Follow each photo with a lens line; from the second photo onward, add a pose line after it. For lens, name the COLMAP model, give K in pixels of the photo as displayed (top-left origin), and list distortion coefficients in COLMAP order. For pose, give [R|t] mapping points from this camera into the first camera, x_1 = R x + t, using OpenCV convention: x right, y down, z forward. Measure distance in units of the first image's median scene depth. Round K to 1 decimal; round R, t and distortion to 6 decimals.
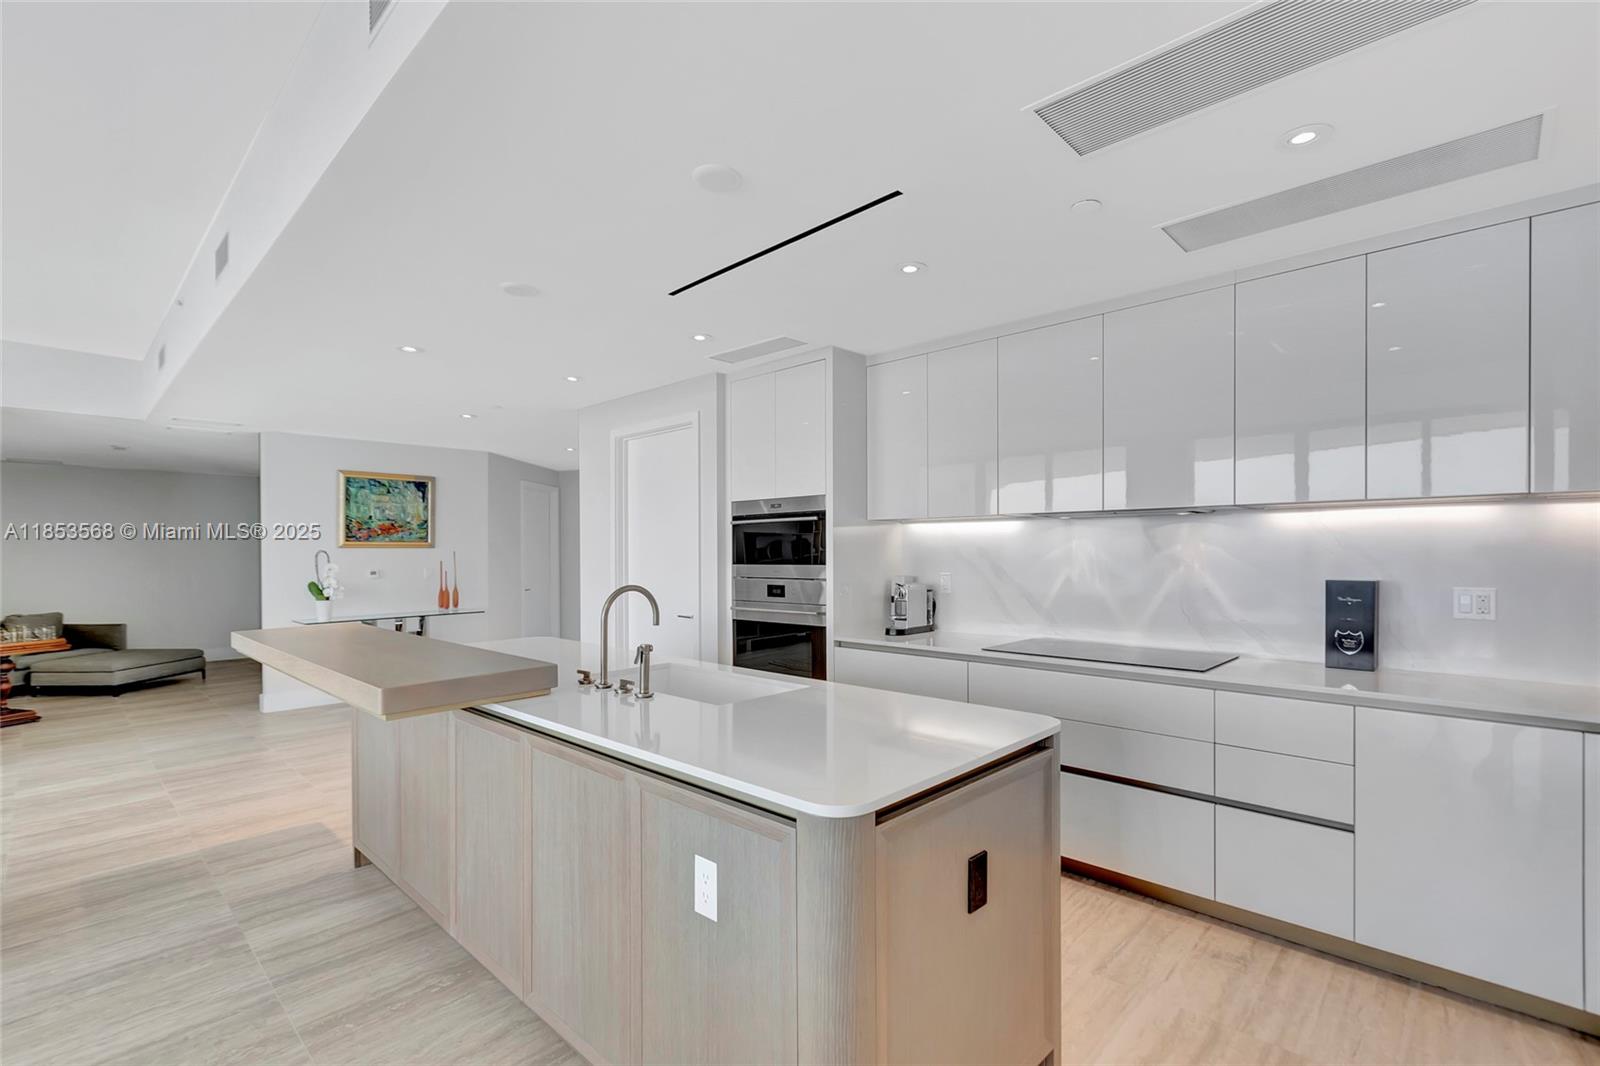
lens RADIAL K [[726.4, 0, 820.4], [0, 726.4, 561.5], [0, 0, 1]] dist [0.008005, -0.001430]
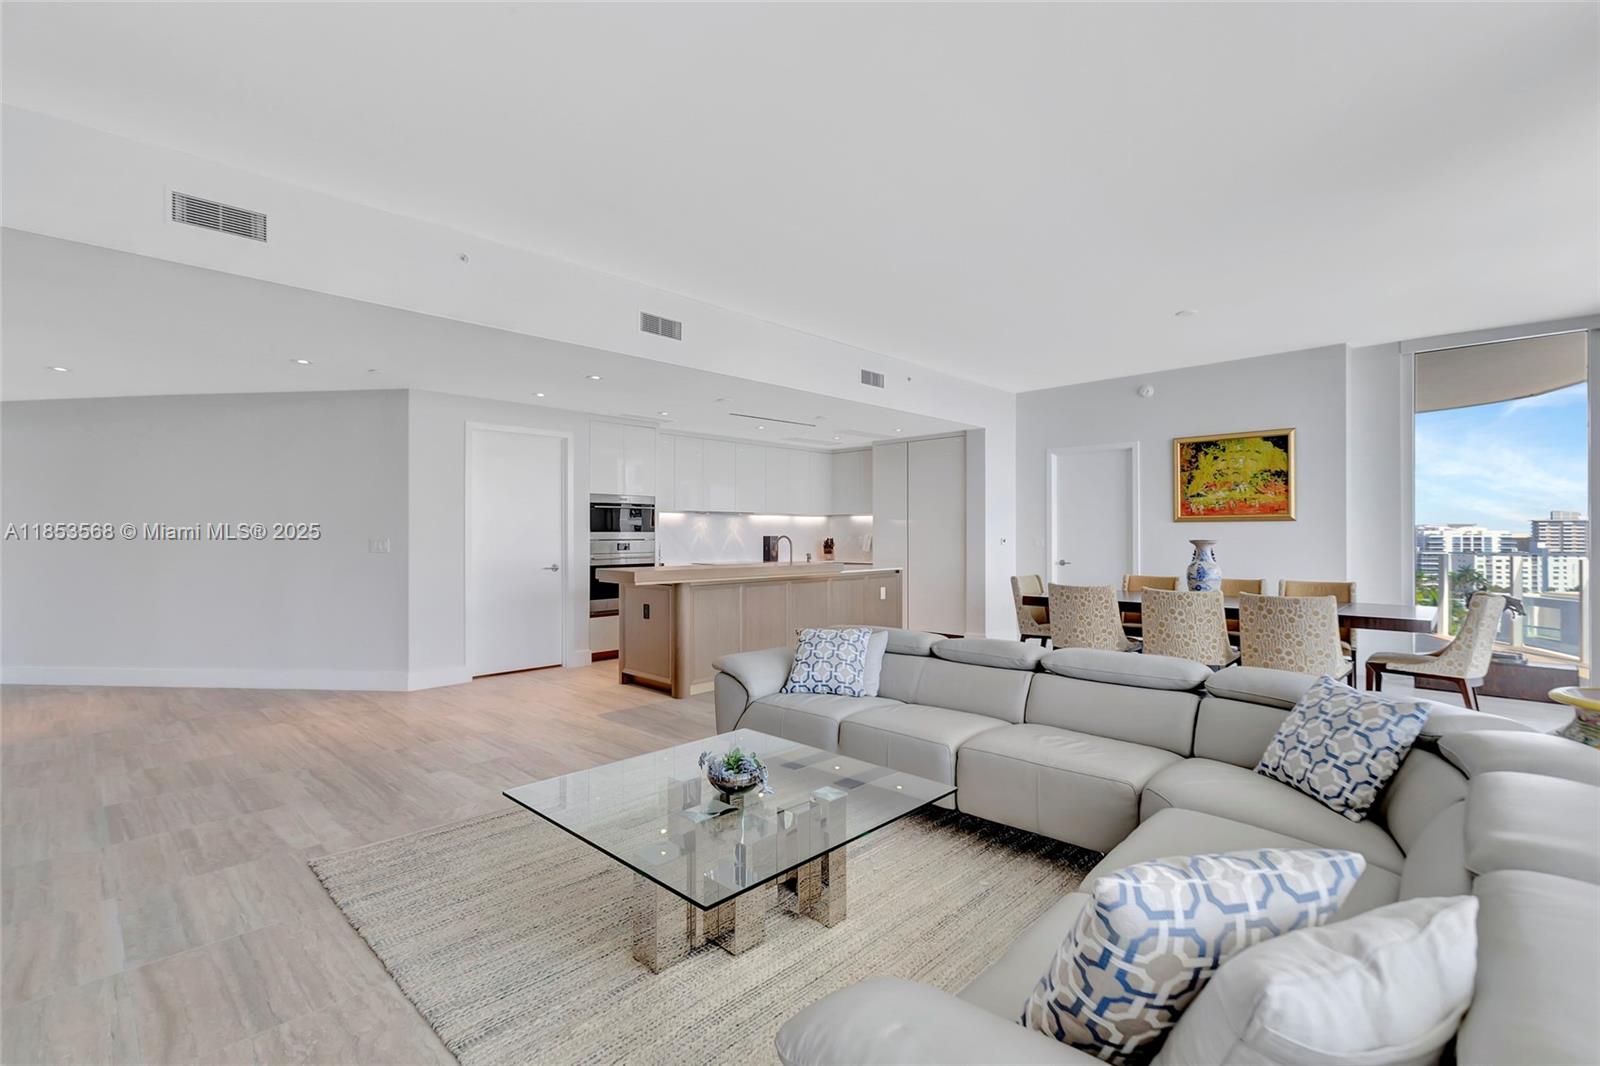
lens RADIAL K [[726.4, 0, 801.8], [0, 726.4, 535.1], [0, 0, 1]] dist [0.008005, -0.001430]
pose [[0.016297, 0.007212, 0.999841, -1.334604], [0.011322, 0.999909, -0.007397, 0.023330], [-0.999803, 0.011441, 0.016214, 0.386476]]
